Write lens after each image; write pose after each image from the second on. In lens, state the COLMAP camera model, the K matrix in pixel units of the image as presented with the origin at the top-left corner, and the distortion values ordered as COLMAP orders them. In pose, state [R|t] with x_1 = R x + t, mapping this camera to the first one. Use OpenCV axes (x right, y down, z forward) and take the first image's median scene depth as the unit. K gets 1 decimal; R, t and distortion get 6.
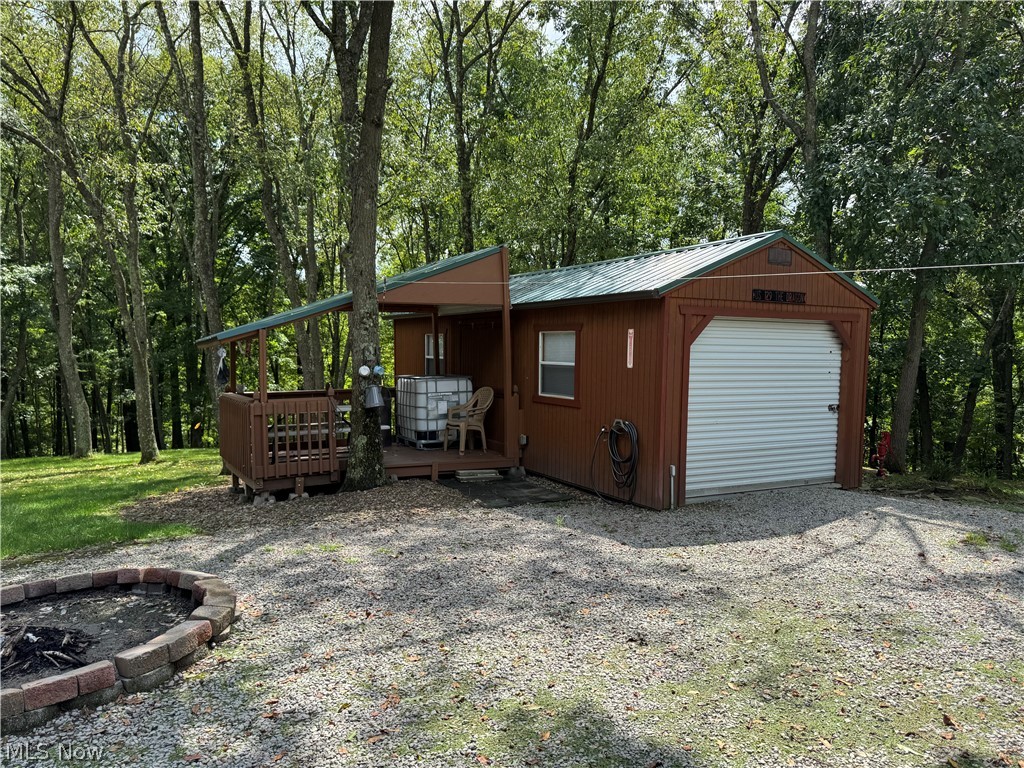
lens RADIAL K [[730.3, 0, 509.5], [0, 730.3, 383.6], [0, 0, 1]] dist [0.010771, -0.011476]
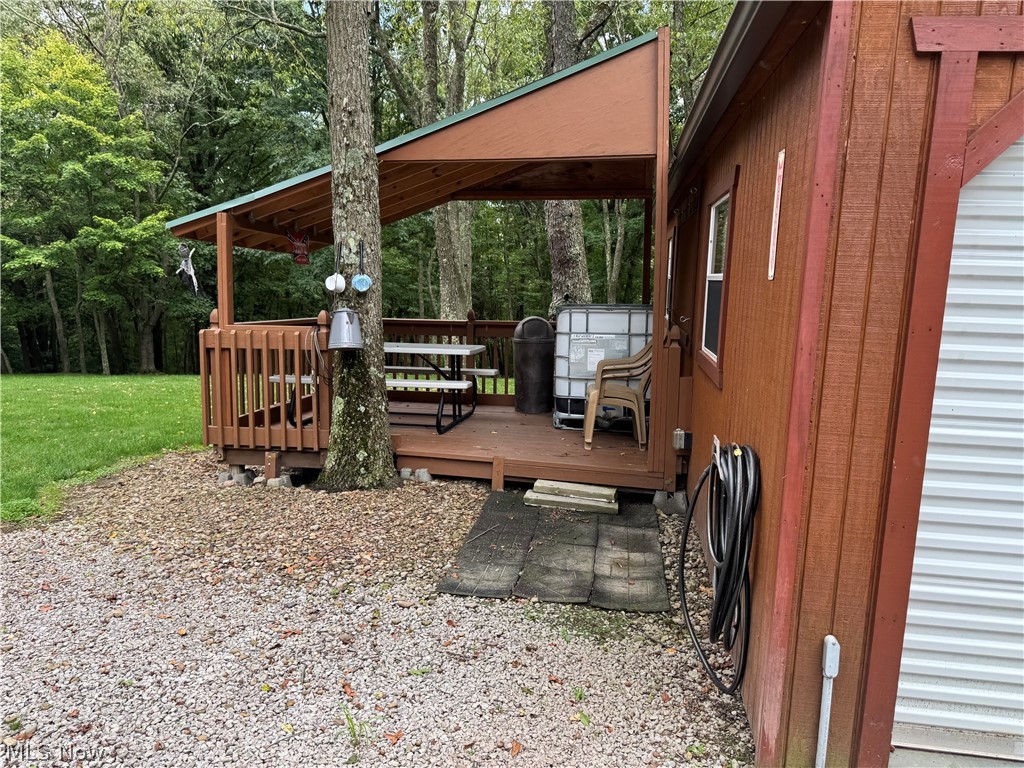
lens RADIAL K [[730.3, 0, 516.1], [0, 730.3, 381.4], [0, 0, 1]] dist [0.010771, -0.011476]
pose [[0.793264, 0.100011, -0.600608, 0.236117], [-0.050134, 0.993797, 0.099267, -0.004510], [0.606811, -0.048634, 0.793357, 0.593418]]
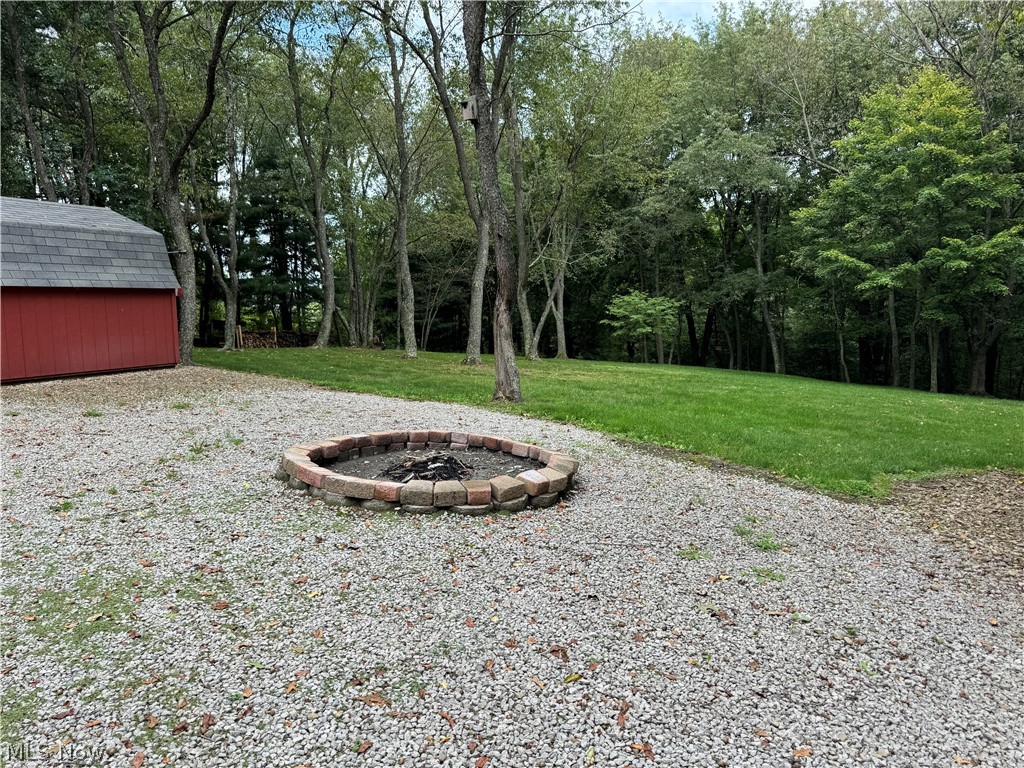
lens RADIAL K [[730.3, 0, 512.7], [0, 730.3, 382.7], [0, 0, 1]] dist [0.010771, -0.011476]
pose [[-0.117781, 0.124725, -0.985176, 0.287181], [-0.050844, 0.990022, 0.131417, -0.001441], [0.991737, 0.065568, -0.110265, 0.561999]]
